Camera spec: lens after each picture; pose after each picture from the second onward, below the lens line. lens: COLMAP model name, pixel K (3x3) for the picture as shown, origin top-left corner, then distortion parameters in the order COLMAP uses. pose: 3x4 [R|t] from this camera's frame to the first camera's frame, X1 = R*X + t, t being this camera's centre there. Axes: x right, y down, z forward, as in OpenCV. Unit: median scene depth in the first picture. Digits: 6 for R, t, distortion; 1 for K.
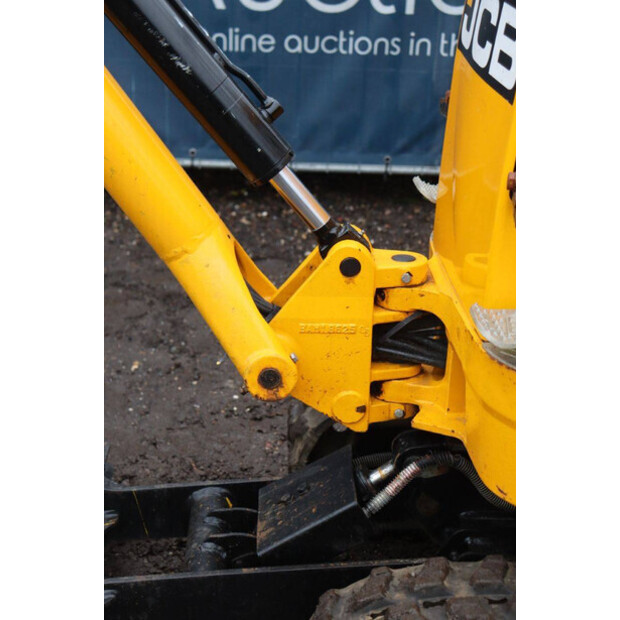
lens RADIAL K [[1204.6, 0, 307.1], [0, 1204.6, 307.4], [0, 0, 1]] dist [0.285058, 0.000000]
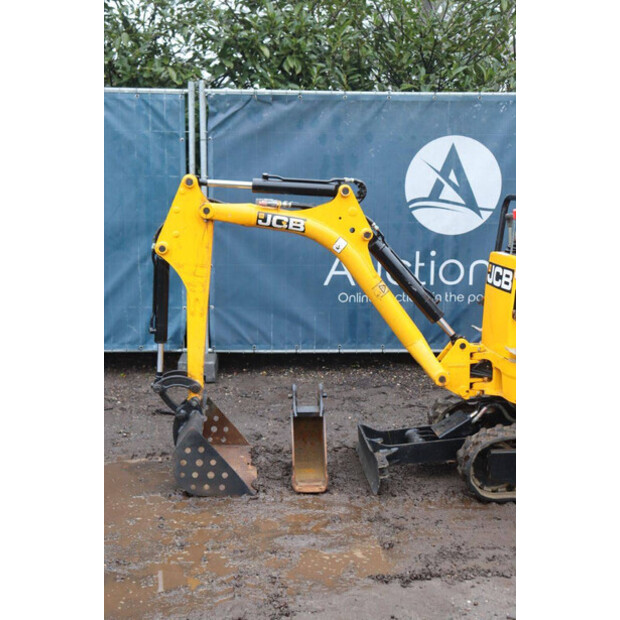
lens RADIAL K [[897.3, 0, 311.3], [0, 897.3, 312.8], [0, 0, 1]] dist [0.084194, 0.000000]
pose [[0.998185, -0.036868, 0.047625, -0.474481], [0.046832, 0.972335, -0.228850, 0.407542], [-0.037870, 0.230665, 0.972296, -1.362317]]
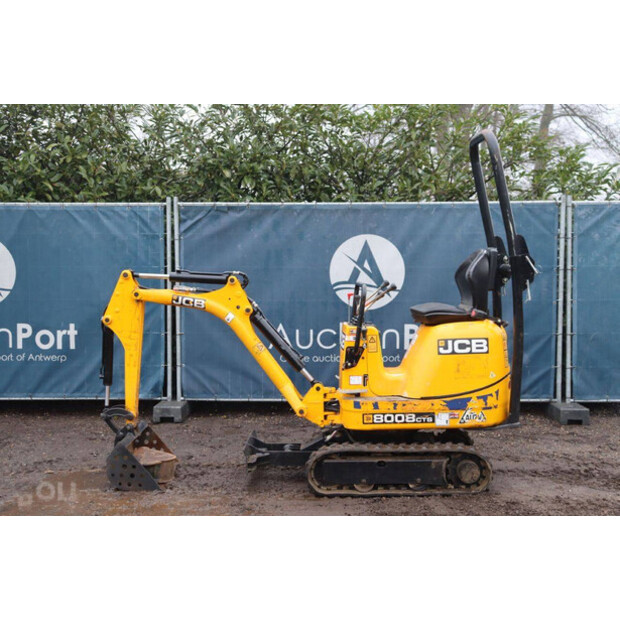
lens RADIAL K [[877.2, 0, 315.1], [0, 877.2, 310.3], [0, 0, 1]] dist [0.094912, 0.000000]
pose [[0.998472, -0.035368, -0.042469, 0.172274], [0.020298, 0.949394, -0.313430, 0.716214], [0.051405, 0.312089, 0.948661, -2.244640]]
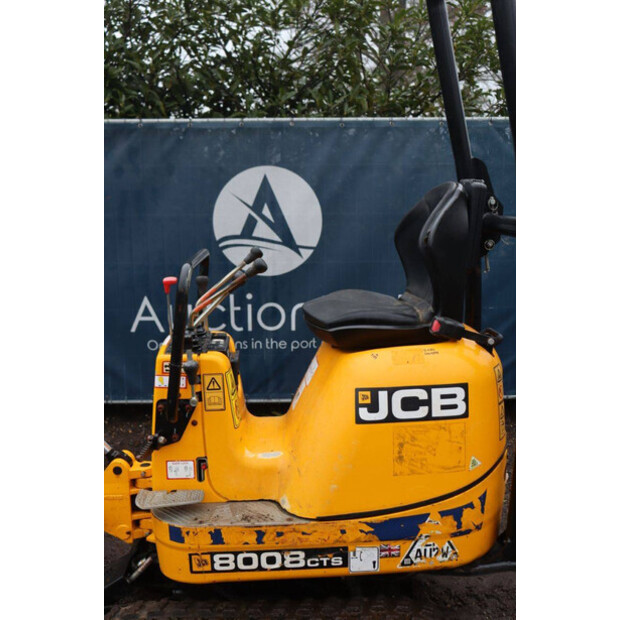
lens RADIAL K [[659.0, 0, 310.4], [0, 659.0, 312.8], [0, 0, 1]] dist [-0.050843, 0.000000]
pose [[0.999102, -0.040209, -0.013386, 0.416878], [0.036598, 0.977905, -0.205819, -0.054763], [0.021366, 0.205145, 0.978498, -0.280757]]
